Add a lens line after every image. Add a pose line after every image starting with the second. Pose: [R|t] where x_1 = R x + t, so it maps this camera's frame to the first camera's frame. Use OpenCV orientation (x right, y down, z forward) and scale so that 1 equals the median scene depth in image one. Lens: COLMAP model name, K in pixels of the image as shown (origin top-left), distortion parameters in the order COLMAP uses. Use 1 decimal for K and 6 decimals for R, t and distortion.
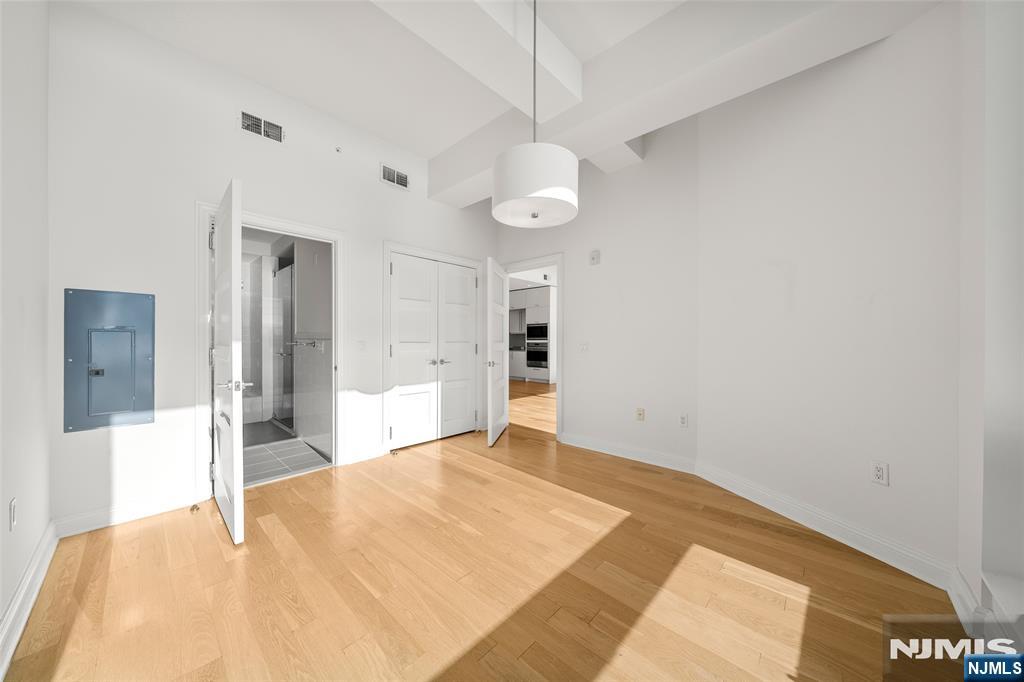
lens RADIAL K [[349.5, 0, 512.2], [0, 349.5, 342.8], [0, 0, 1]] dist [-0.002126, -0.000054]
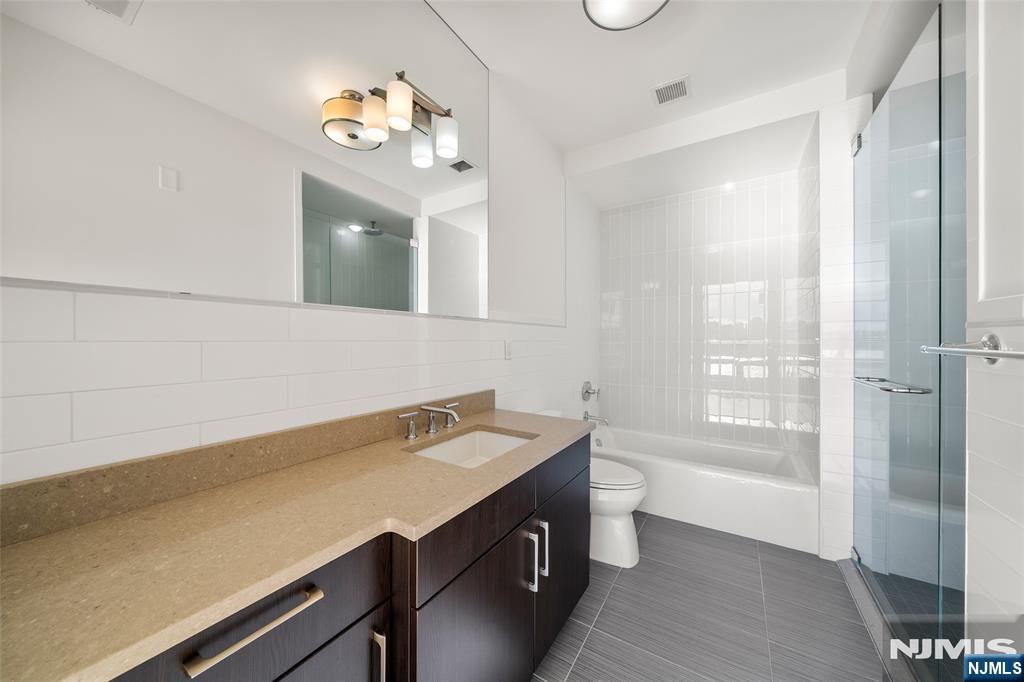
lens RADIAL K [[349.5, 0, 509.9], [0, 349.5, 344.0], [0, 0, 1]] dist [-0.002126, -0.000054]
pose [[0.188698, 0.001068, -0.982035, -0.407931], [-0.003431, 0.999994, 0.000429, 0.000847], [0.982029, 0.003288, 0.188701, 0.597304]]
